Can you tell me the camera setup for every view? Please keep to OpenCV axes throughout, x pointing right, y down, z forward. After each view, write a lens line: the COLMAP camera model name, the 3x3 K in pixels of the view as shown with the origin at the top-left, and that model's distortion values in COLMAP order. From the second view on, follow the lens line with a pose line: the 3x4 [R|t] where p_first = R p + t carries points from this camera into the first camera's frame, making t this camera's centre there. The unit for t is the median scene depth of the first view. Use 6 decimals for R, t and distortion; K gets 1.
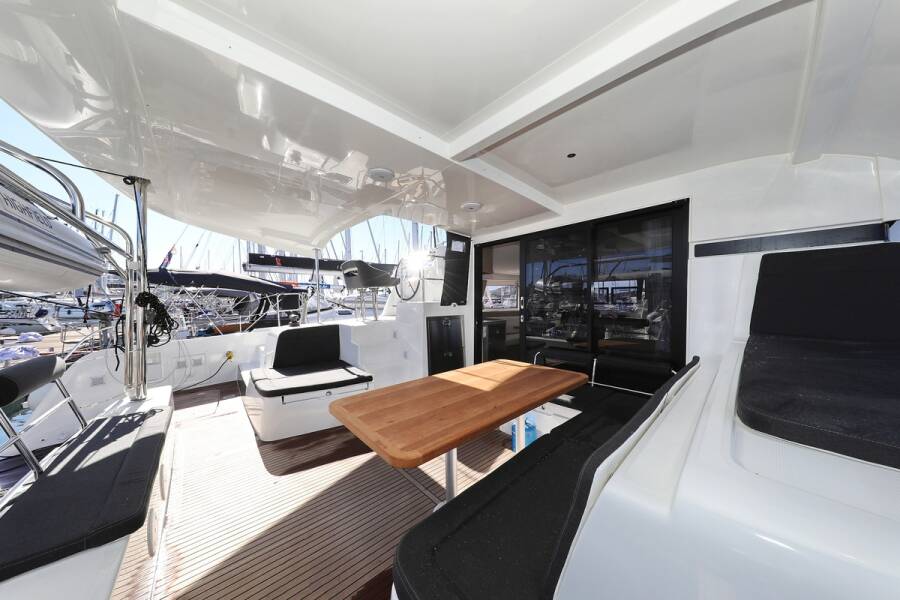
lens RADIAL K [[280.0, 0, 449.7], [0, 280.0, 301.4], [0, 0, 1]] dist [0.001387, 0.000120]
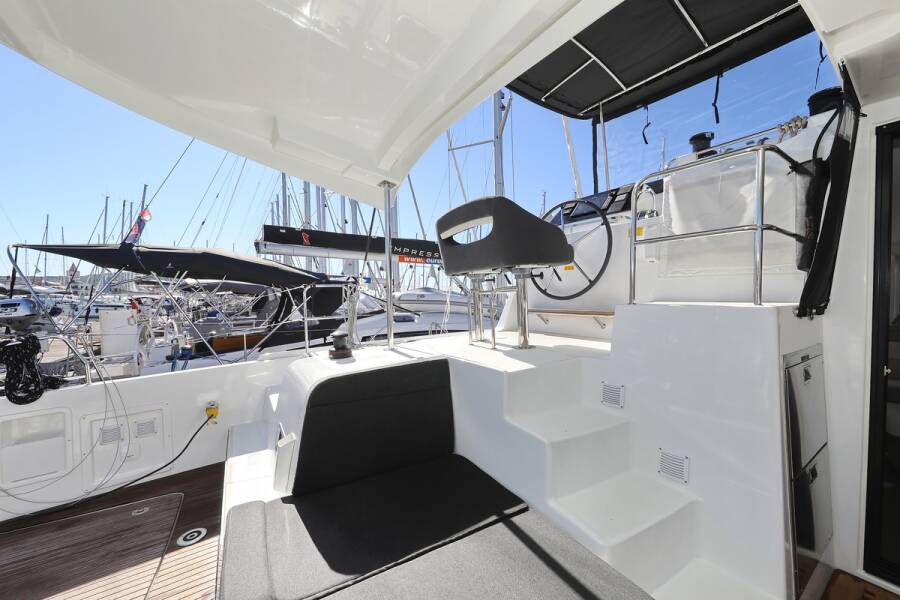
lens RADIAL K [[337.0, 0, 455.4], [0, 337.0, 304.6], [0, 0, 1]] dist [-0.000711, -0.000016]
pose [[0.991400, 0.009383, -0.130533, -0.213721], [-0.008171, 0.999918, 0.009821, 0.000483], [0.130614, -0.008670, 0.991395, 0.347720]]
